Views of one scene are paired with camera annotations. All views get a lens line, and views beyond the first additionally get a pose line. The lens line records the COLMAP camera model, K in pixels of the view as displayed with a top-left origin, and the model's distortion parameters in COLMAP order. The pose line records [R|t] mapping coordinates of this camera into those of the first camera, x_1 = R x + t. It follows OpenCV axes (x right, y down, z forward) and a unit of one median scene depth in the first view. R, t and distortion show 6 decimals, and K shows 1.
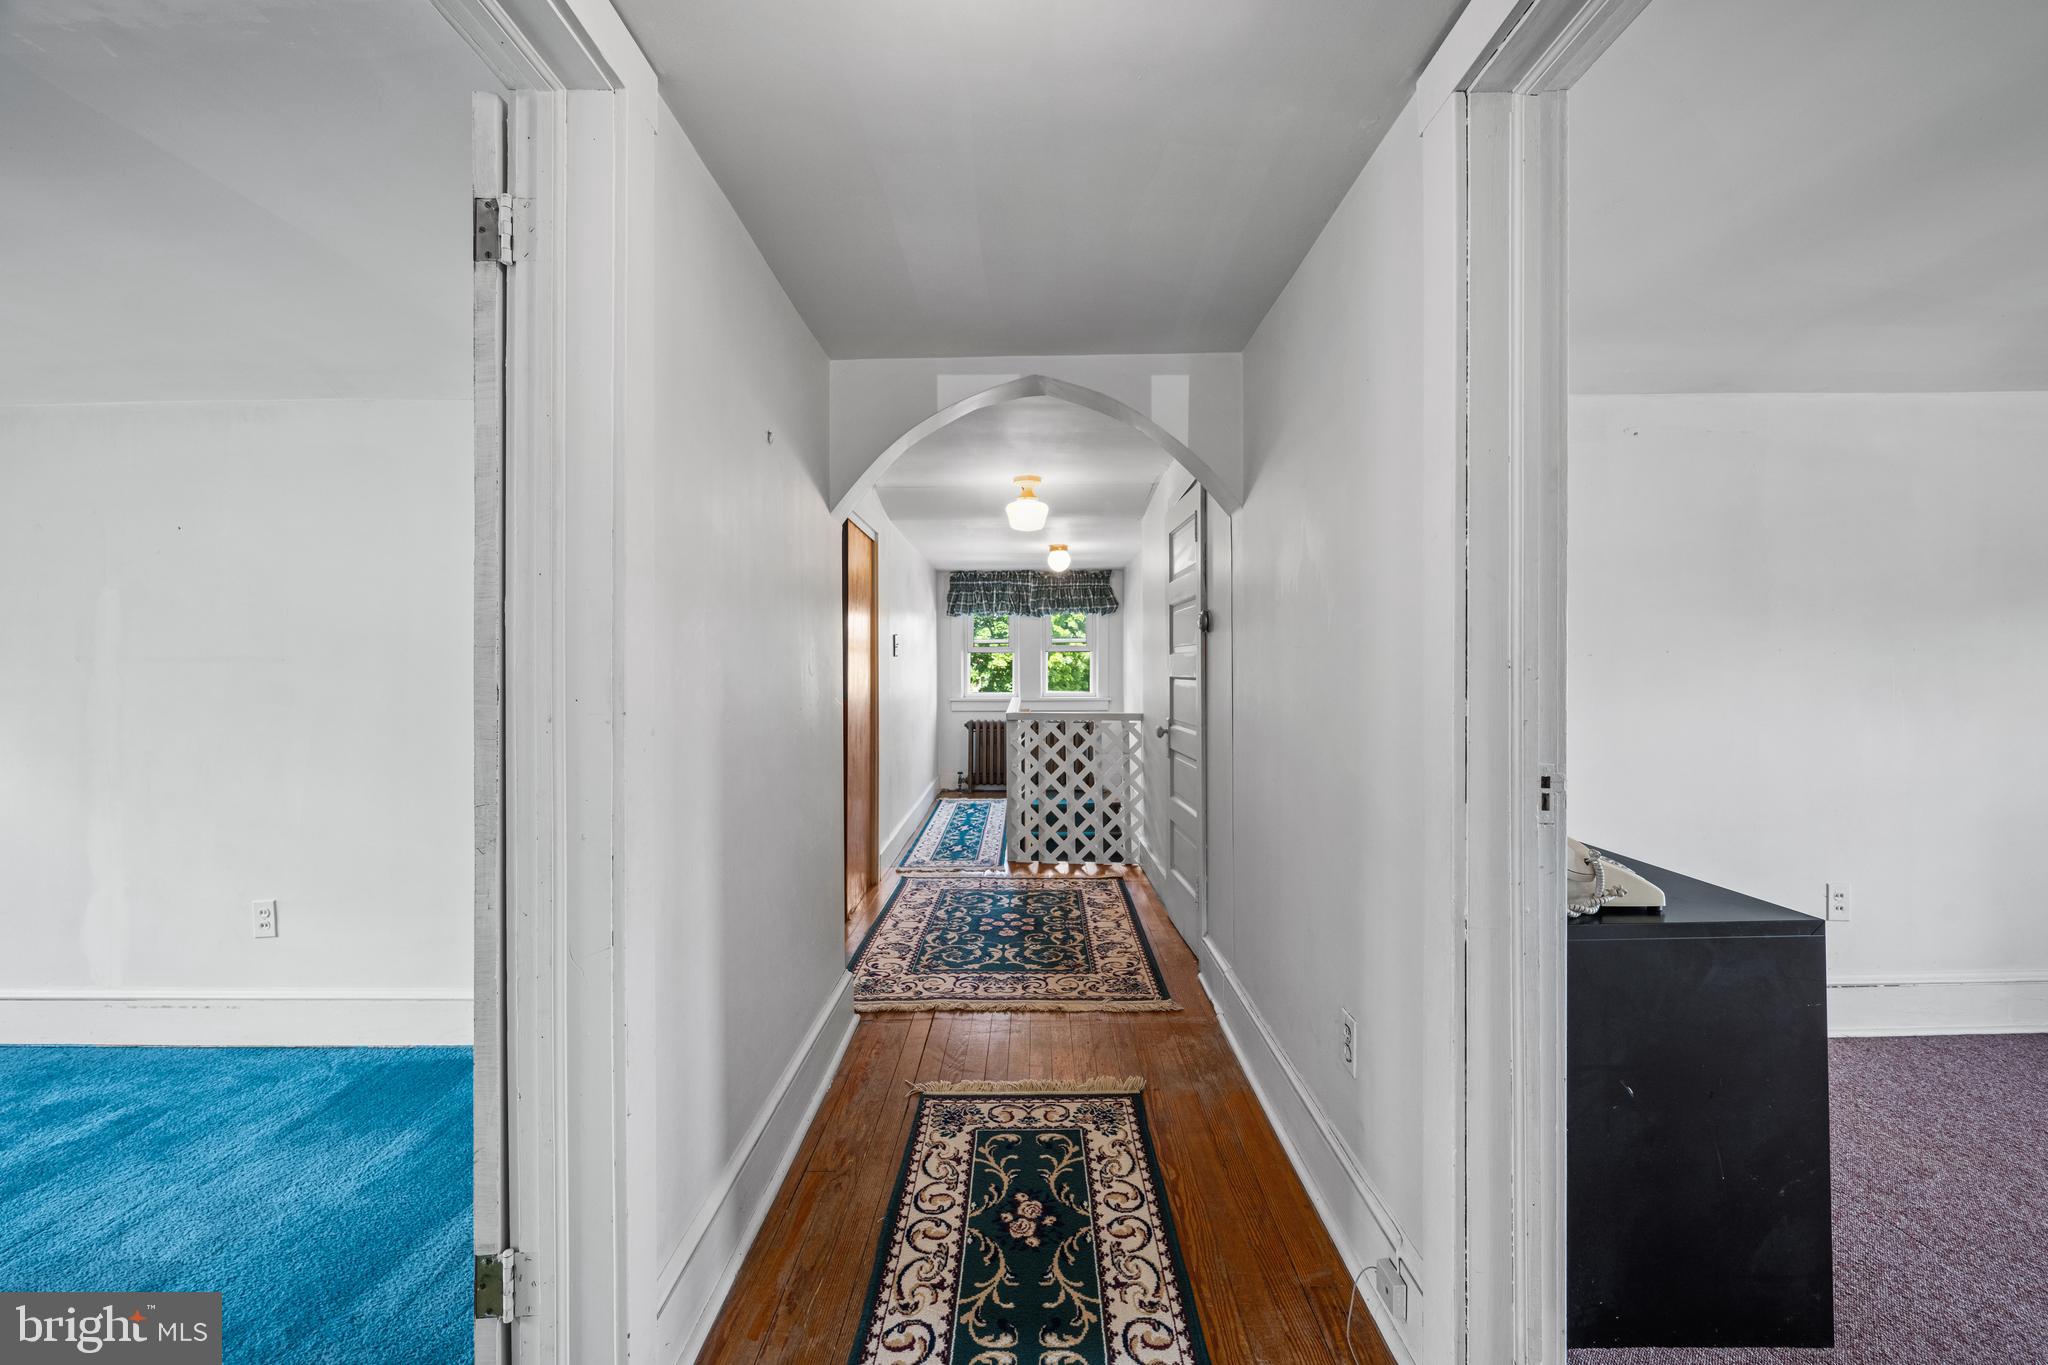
lens RADIAL K [[815.8, 0, 1020.8], [0, 815.8, 664.7], [0, 0, 1]] dist [-0.000140, 0.000232]
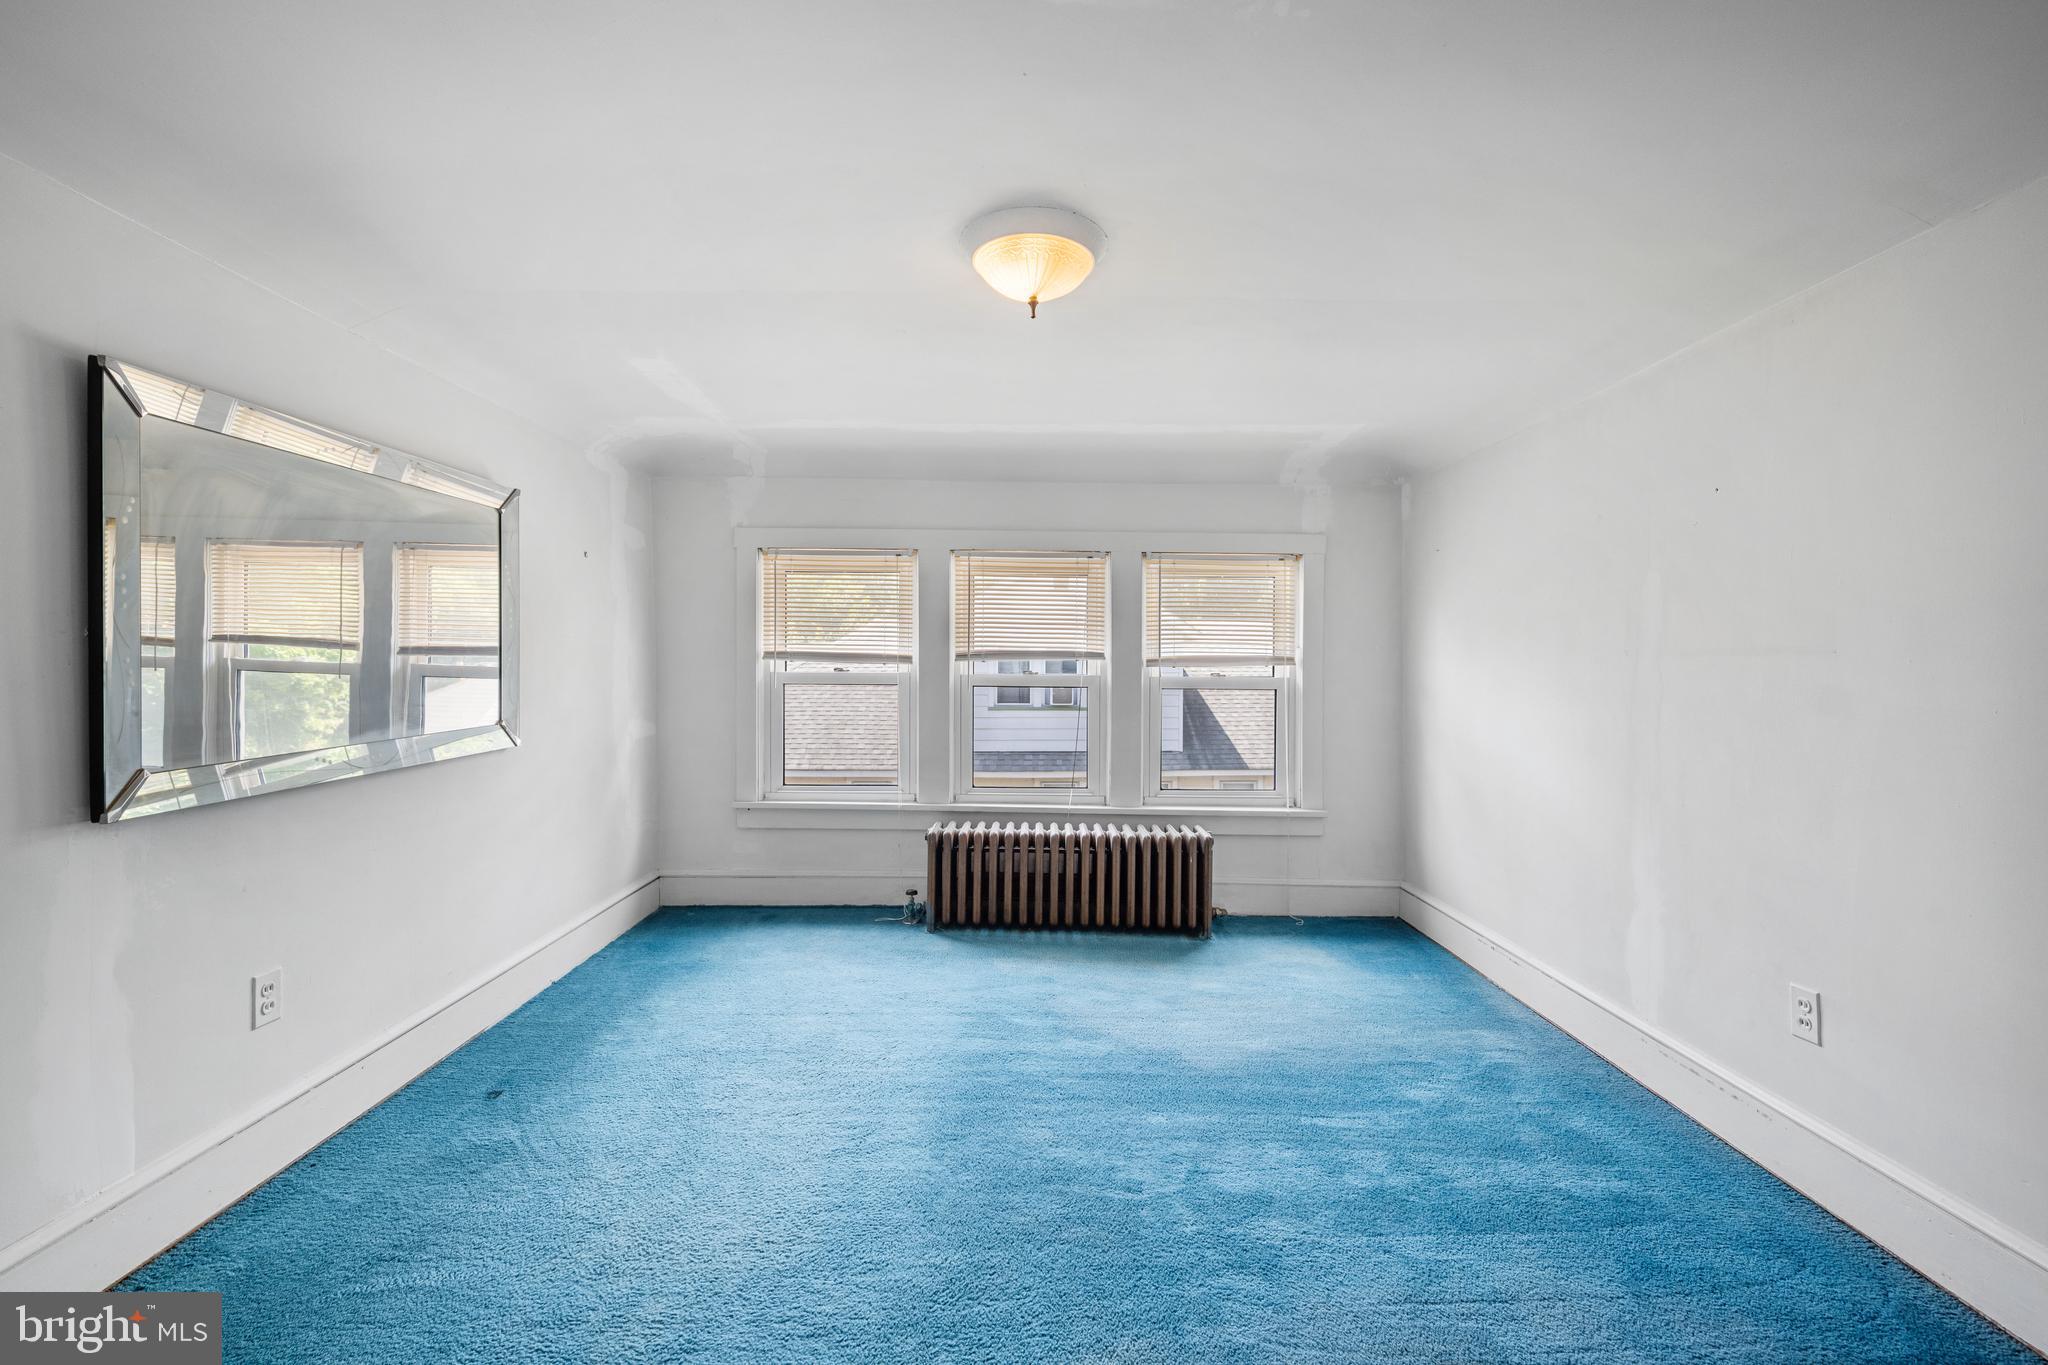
lens RADIAL K [[890.7, 0, 1027.2], [0, 890.7, 681.2], [0, 0, 1]] dist [0.001946, 0.001190]
pose [[0.038439, 0.019443, -0.999072, -0.194437], [-0.005684, 0.999799, 0.019238, 0.011752], [0.999245, 0.004939, 0.038542, 0.312079]]
